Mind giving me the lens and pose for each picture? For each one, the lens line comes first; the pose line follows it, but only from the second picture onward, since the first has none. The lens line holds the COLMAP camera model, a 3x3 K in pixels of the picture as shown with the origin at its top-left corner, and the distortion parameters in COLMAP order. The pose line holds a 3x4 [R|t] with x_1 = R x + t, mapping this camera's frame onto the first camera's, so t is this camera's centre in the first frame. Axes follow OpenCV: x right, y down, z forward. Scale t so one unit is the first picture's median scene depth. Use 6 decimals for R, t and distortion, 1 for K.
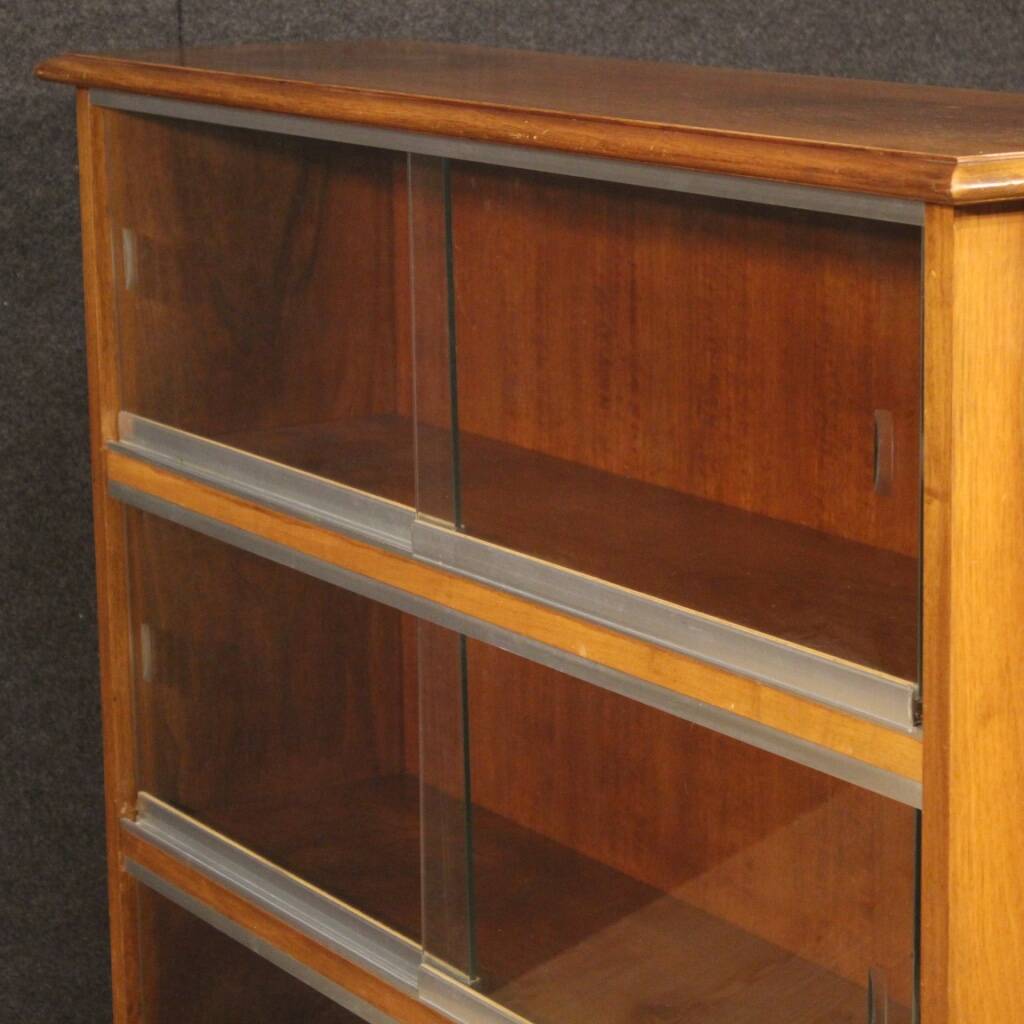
lens RADIAL K [[3187.9, 0, 512.0], [0, 3187.9, 512.0], [0, 0, 1]] dist [0.084047, -0.173039]
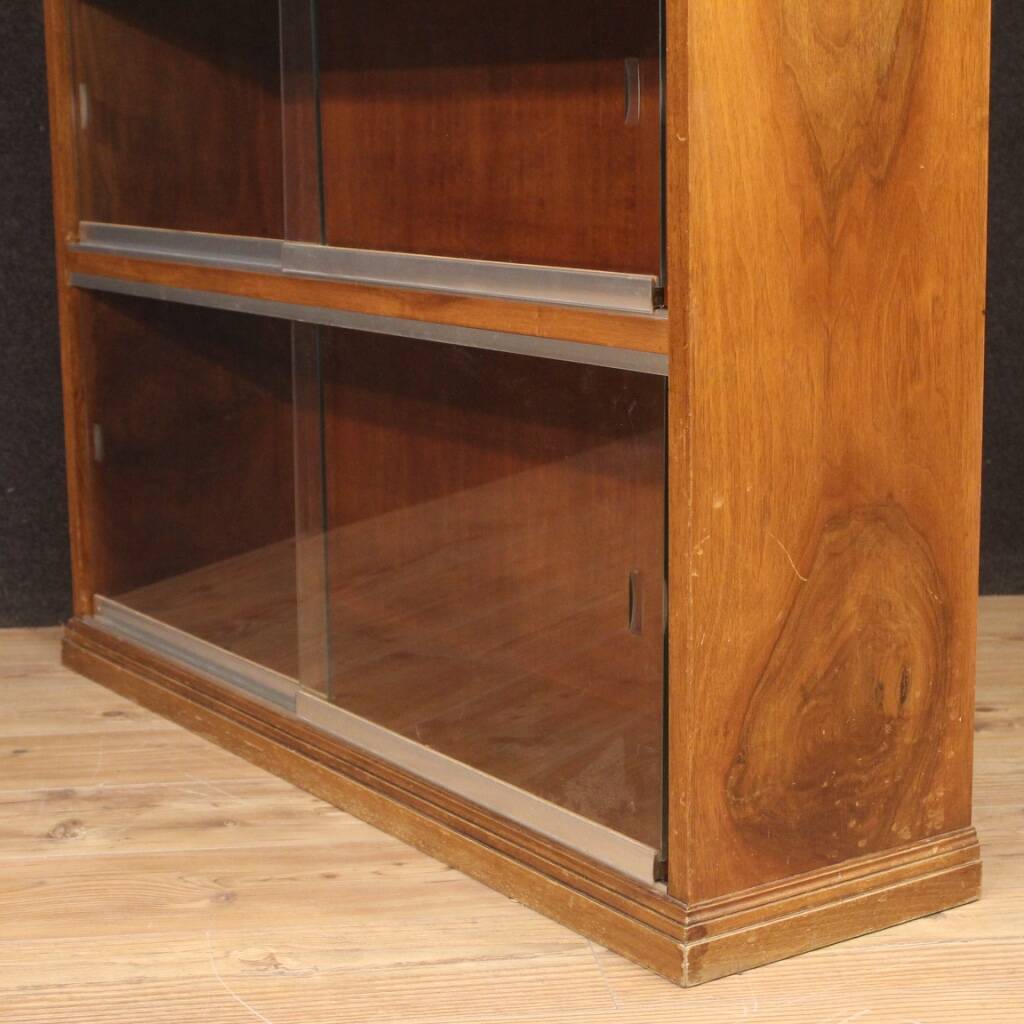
lens RADIAL K [[2133.7, 0, 512.0], [0, 2133.7, 512.0], [0, 0, 1]] dist [-0.067029, 0.152919]
pose [[0.998868, -0.007850, 0.046910, 0.019984], [0.008220, 0.999936, -0.007713, 0.231254], [-0.046847, 0.008090, 0.998869, 0.128578]]
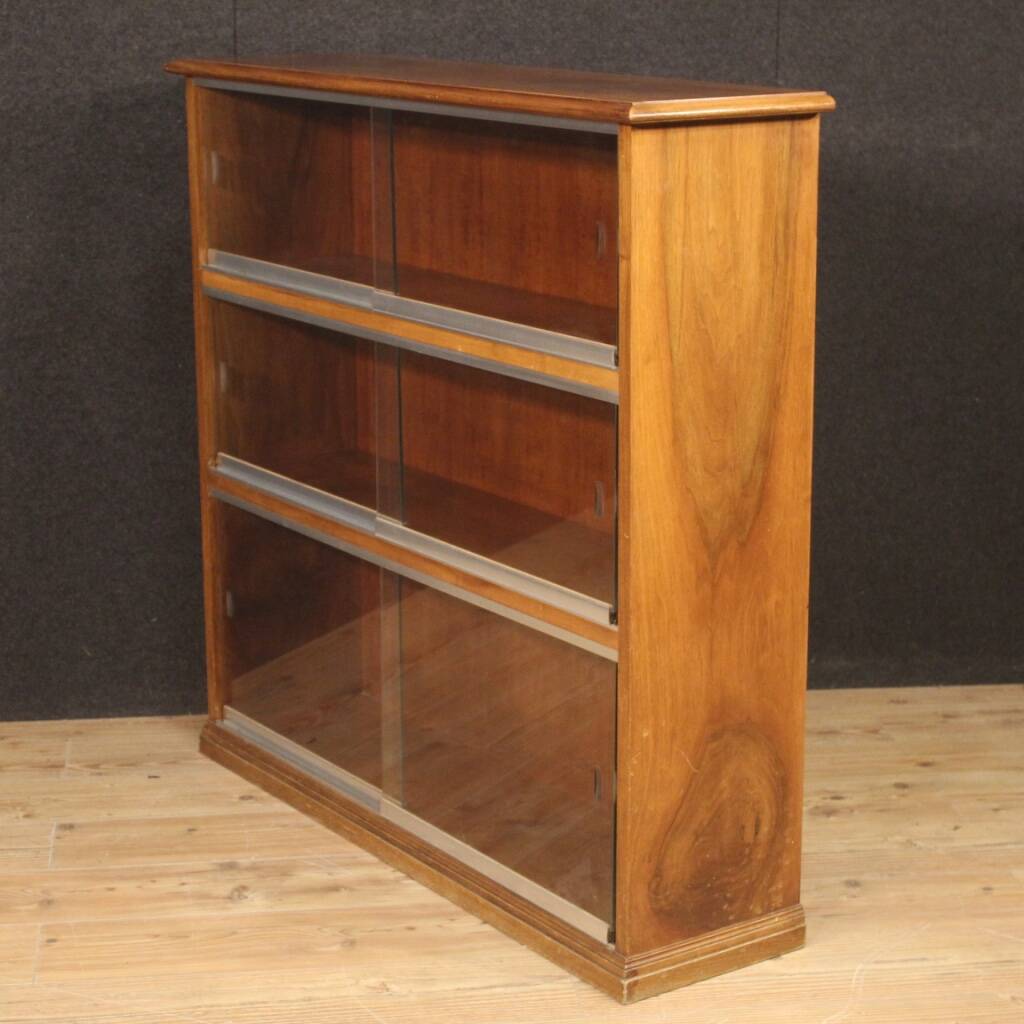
lens RADIAL K [[2290.5, 0, 512.0], [0, 2290.5, 512.0], [0, 0, 1]] dist [-0.098702, 0.663344]
pose [[0.998211, -0.003374, 0.059698, -0.026219], [0.000637, 0.998950, 0.045799, 0.065370], [-0.059790, -0.045679, 0.997165, -0.385367]]
